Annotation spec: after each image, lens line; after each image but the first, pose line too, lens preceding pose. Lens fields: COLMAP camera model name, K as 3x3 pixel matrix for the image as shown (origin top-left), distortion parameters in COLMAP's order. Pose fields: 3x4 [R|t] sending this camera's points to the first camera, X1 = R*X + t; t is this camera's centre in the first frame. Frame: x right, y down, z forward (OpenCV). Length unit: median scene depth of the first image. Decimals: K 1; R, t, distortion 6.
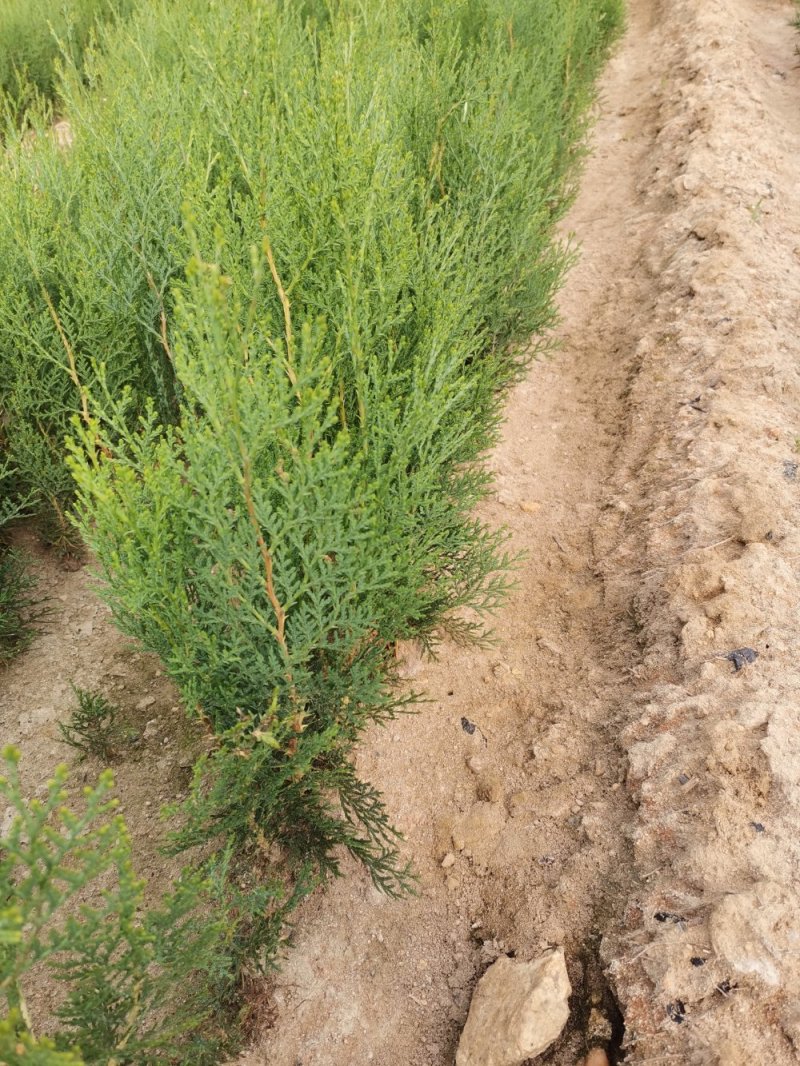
lens RADIAL K [[809.5, 0, 422.2], [0, 809.5, 535.6], [0, 0, 1]] dist [0.152439, -0.153301]
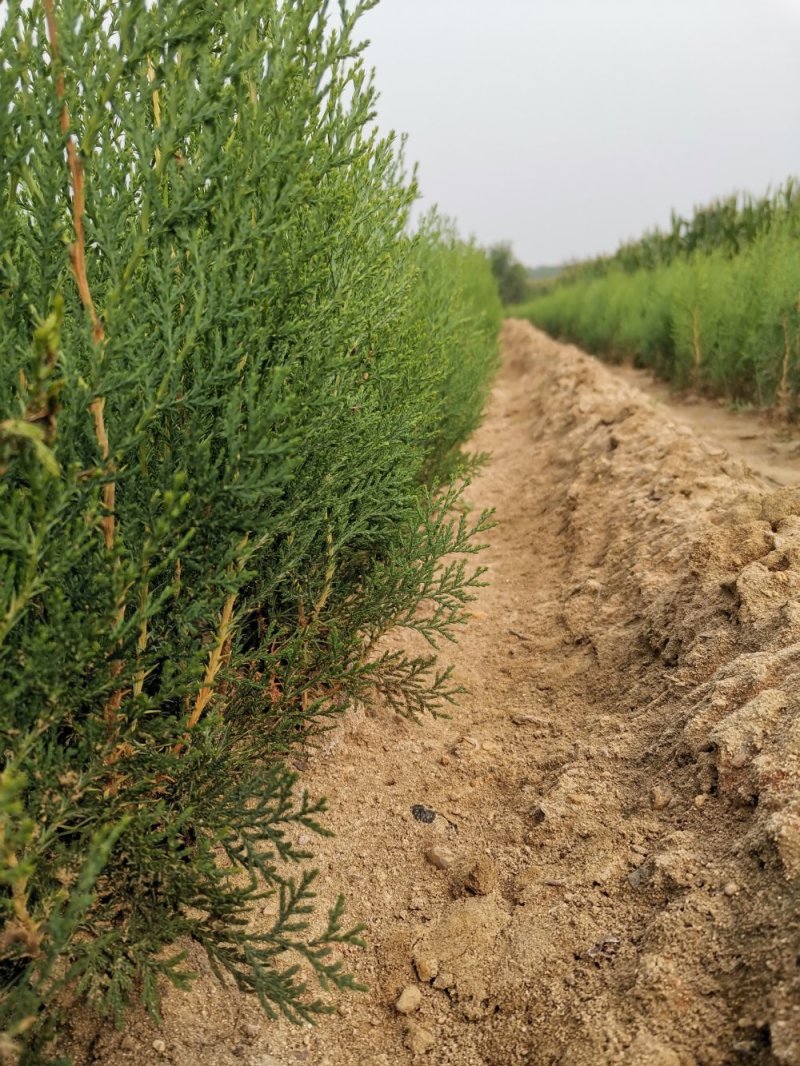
lens RADIAL K [[806.5, 0, 400.0], [0, 806.5, 533.0], [0, 0, 1]] dist [0.058205, -0.058063]
pose [[0.995247, -0.014280, 0.096330, -0.017607], [0.056641, 0.889542, -0.453329, 0.347553], [-0.079216, 0.456631, 0.886123, 0.402292]]
